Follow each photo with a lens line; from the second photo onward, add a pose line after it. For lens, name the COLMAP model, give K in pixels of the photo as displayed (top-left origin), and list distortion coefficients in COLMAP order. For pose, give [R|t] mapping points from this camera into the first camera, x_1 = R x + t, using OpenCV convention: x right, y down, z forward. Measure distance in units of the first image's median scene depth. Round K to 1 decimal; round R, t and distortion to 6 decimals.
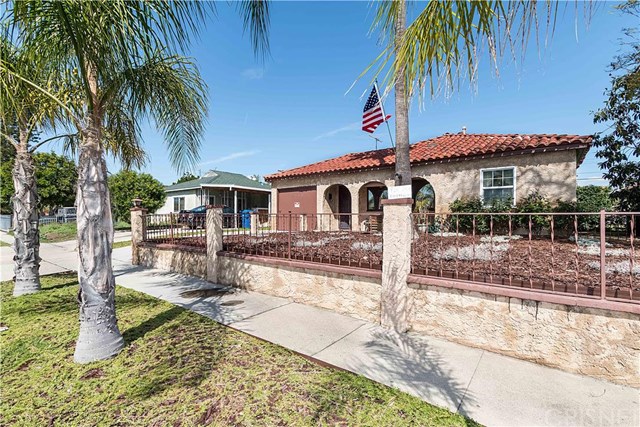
lens RADIAL K [[294.9, 0, 320.0], [0, 294.9, 213.5], [0, 0, 1]] dist [-0.000122, 0.000002]
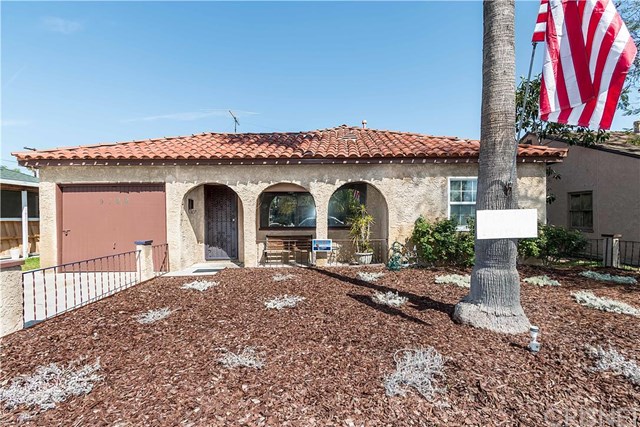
lens RADIAL K [[294.9, 0, 320.0], [0, 294.9, 213.5], [0, 0, 1]] dist [-0.000122, 0.000002]
pose [[0.794507, -0.007481, 0.607209, -0.121052], [-0.000682, 0.999912, 0.013211, -0.053211], [-0.607255, -0.010910, 0.794432, 0.471609]]
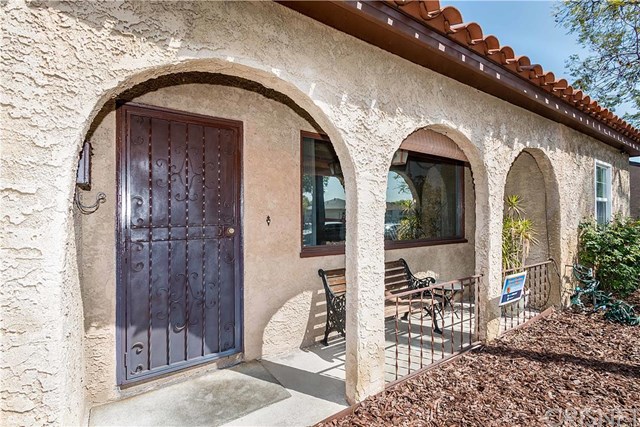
lens RADIAL K [[294.9, 0, 320.0], [0, 294.9, 213.5], [0, 0, 1]] dist [-0.000122, 0.000002]
pose [[0.324610, -0.004383, 0.945838, -0.050521], [-0.011801, 0.999893, 0.008683, -0.045400], [-0.945774, -0.013981, 0.324524, 0.984048]]
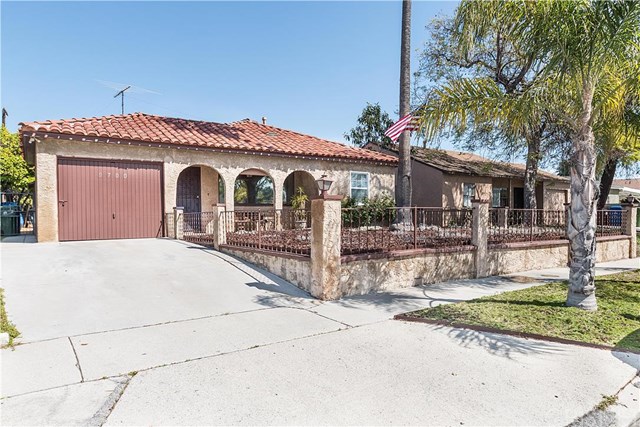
lens RADIAL K [[405.2, 0, 320.0], [0, 405.2, 213.5], [0, 0, 1]] dist [0.001551, 0.000348]
pose [[0.311878, -0.005409, 0.950107, -0.784465], [-0.004514, 0.999964, 0.007174, 0.004039], [-0.950112, -0.006526, 0.311842, 0.474390]]
